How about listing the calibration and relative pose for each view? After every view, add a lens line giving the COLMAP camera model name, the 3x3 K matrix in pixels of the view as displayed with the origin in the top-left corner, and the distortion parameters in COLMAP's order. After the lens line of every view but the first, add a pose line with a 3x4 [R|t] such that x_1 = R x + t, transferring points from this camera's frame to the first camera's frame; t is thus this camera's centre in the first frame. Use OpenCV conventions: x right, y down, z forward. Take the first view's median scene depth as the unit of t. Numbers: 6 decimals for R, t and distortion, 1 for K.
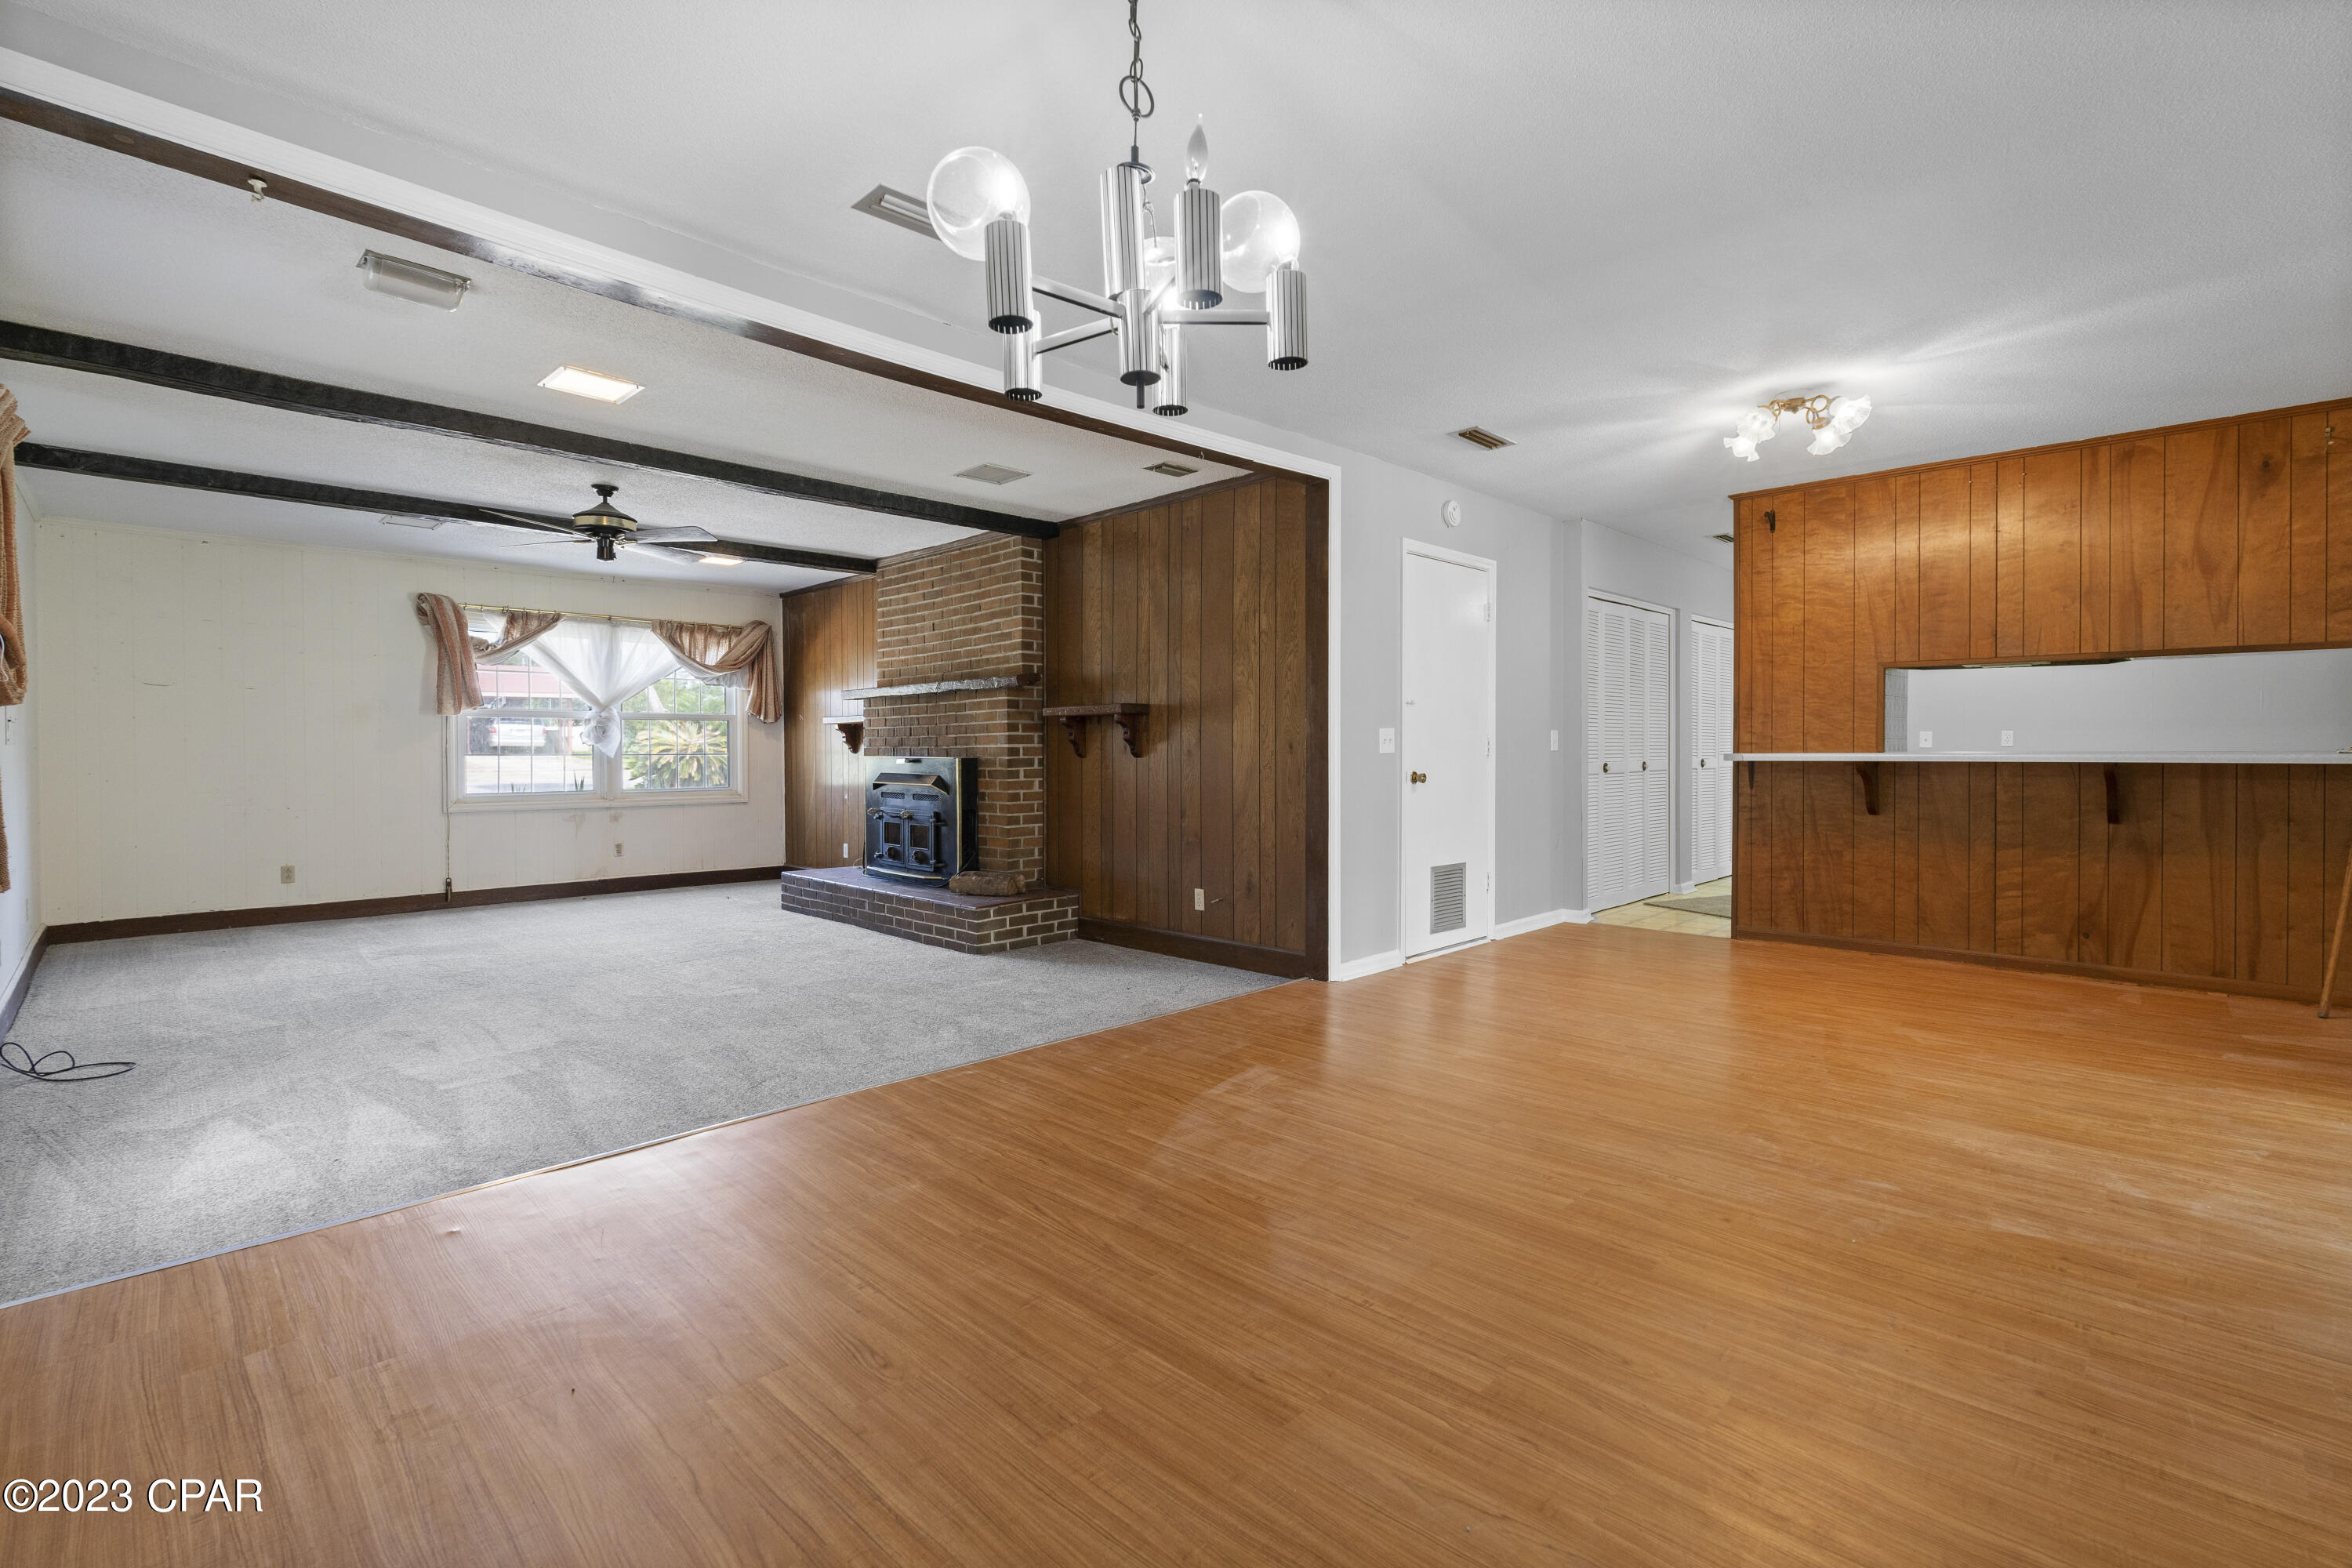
lens RADIAL K [[1050.2, 0, 1159.5], [0, 1050.2, 783.5], [0, 0, 1]] dist [-0.000337, -0.001694]
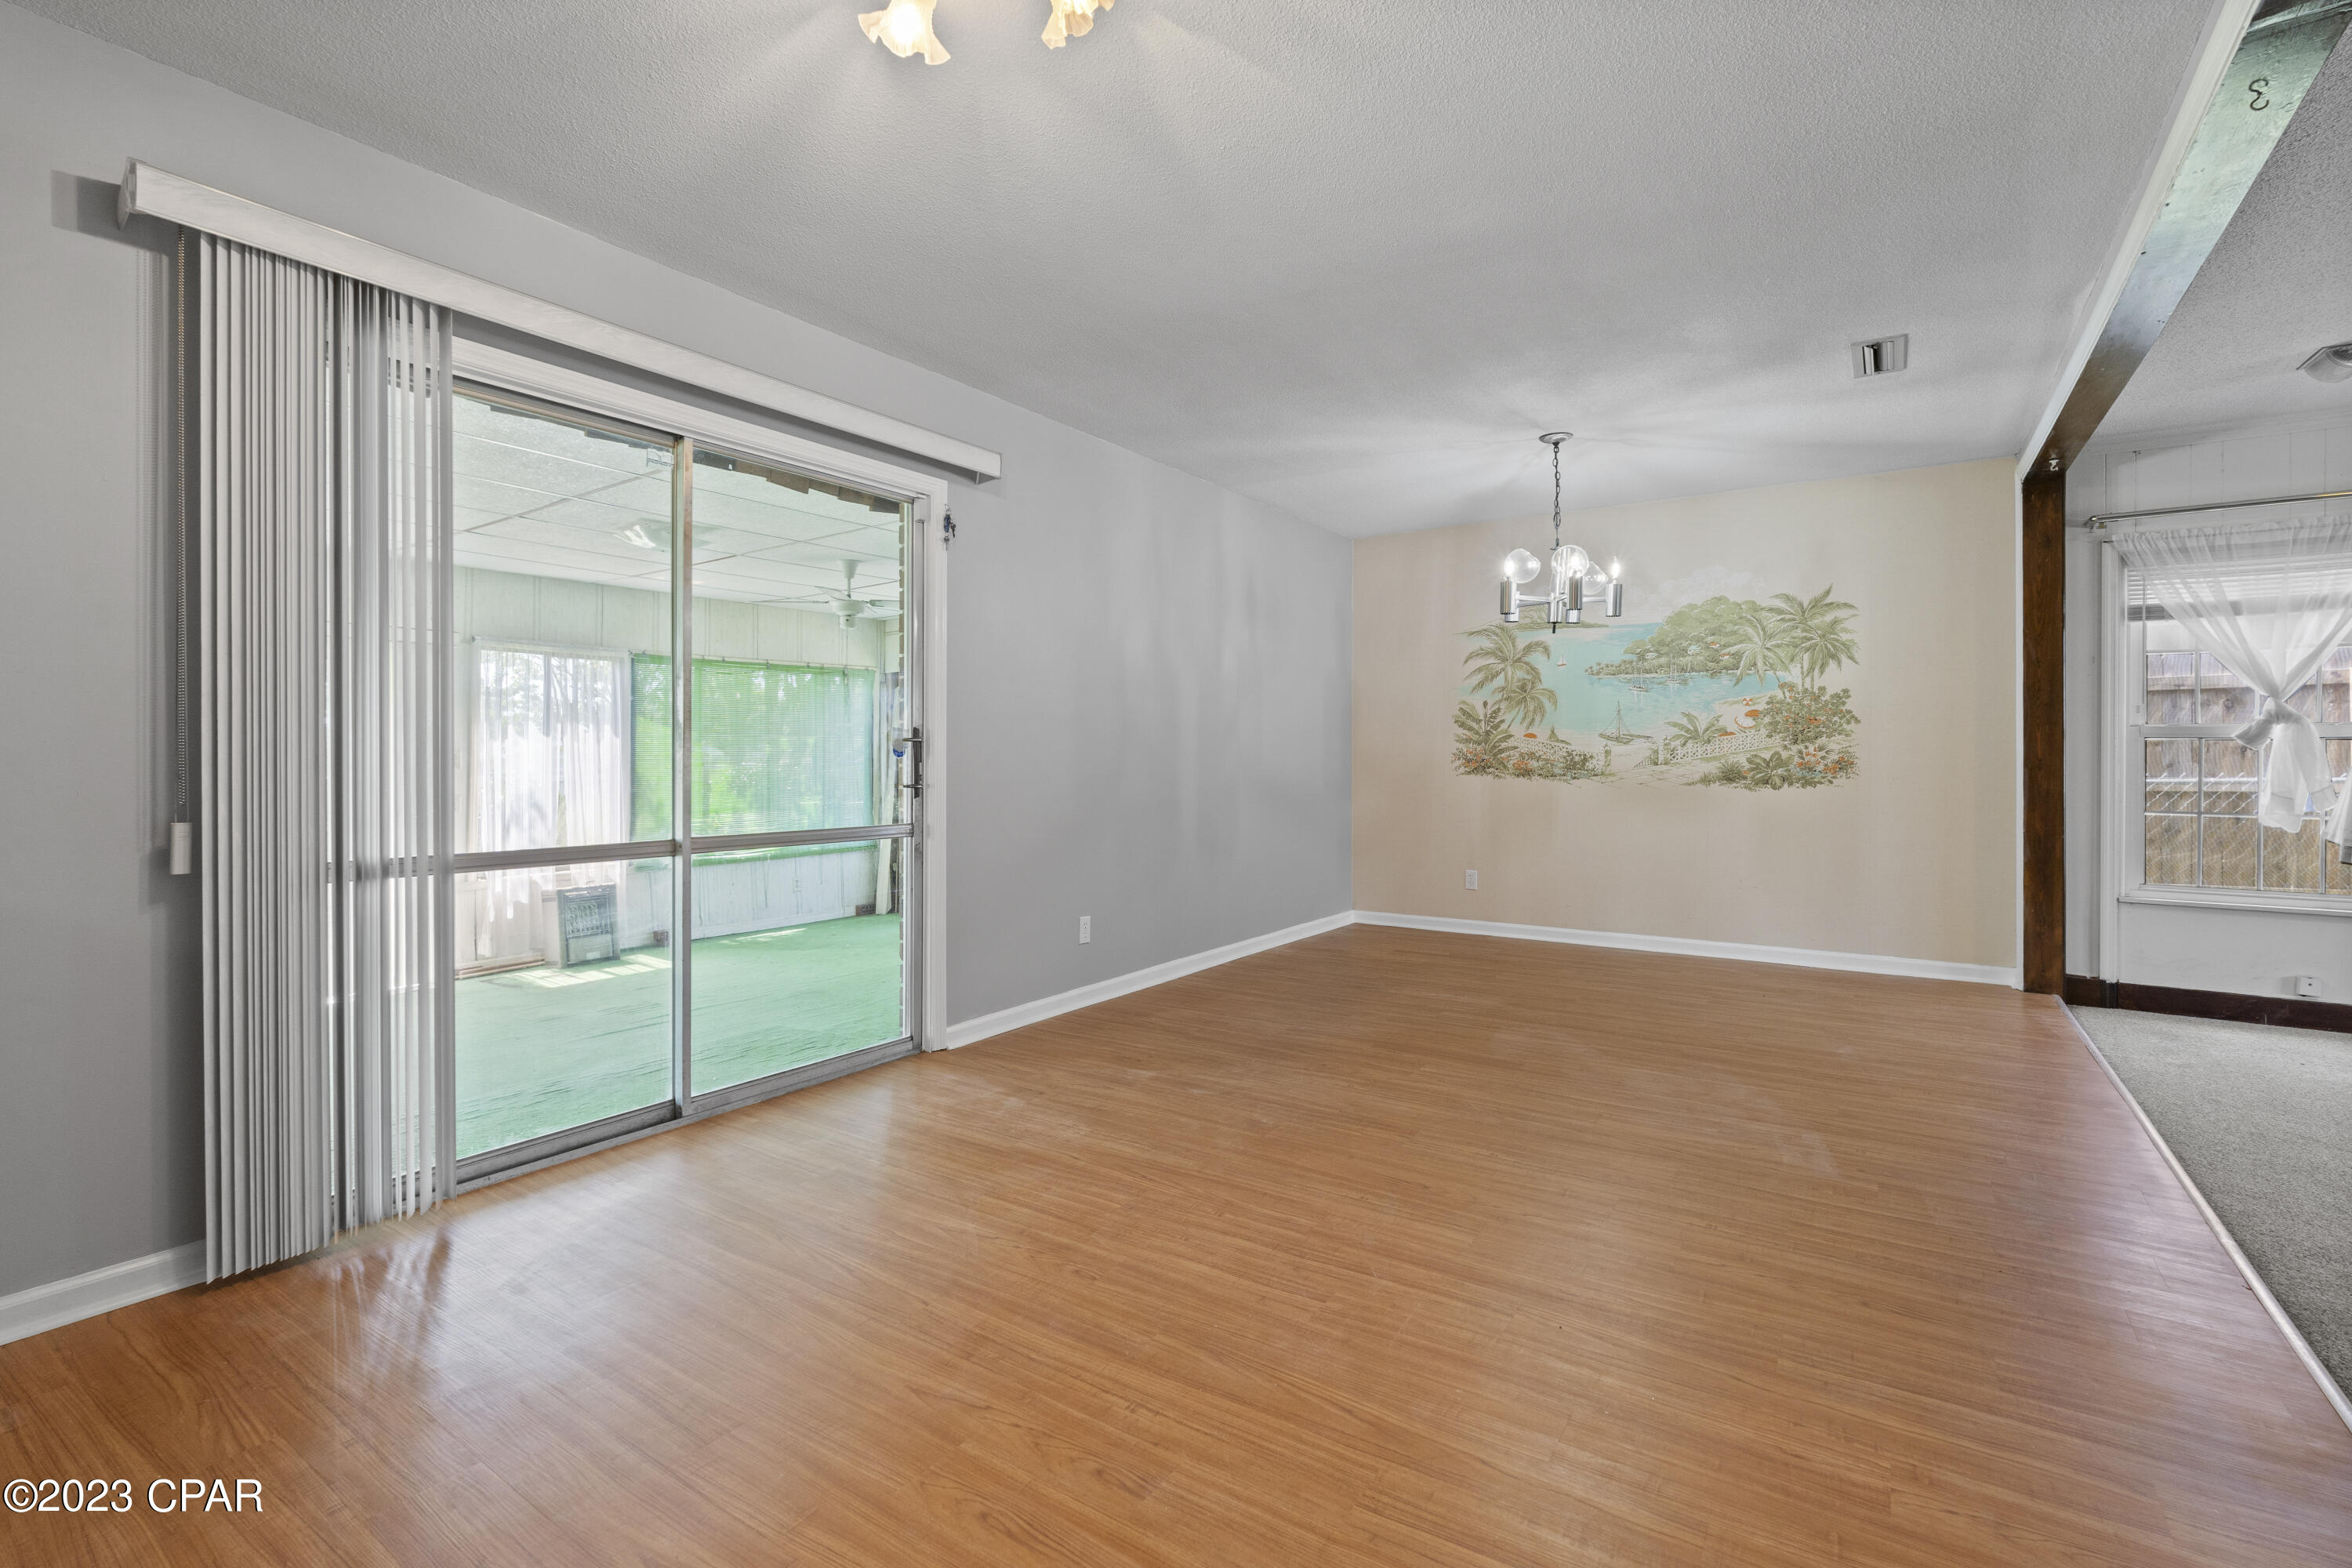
lens RADIAL K [[1050.2, 0, 1174.5], [0, 1050.2, 765.1], [0, 0, 1]] dist [-0.000337, -0.001694]
pose [[-0.980549, 0.004646, -0.196220, 0.914447], [-0.003949, 0.999051, 0.043386, -0.071409], [0.196235, 0.043317, -0.979600, 2.116038]]
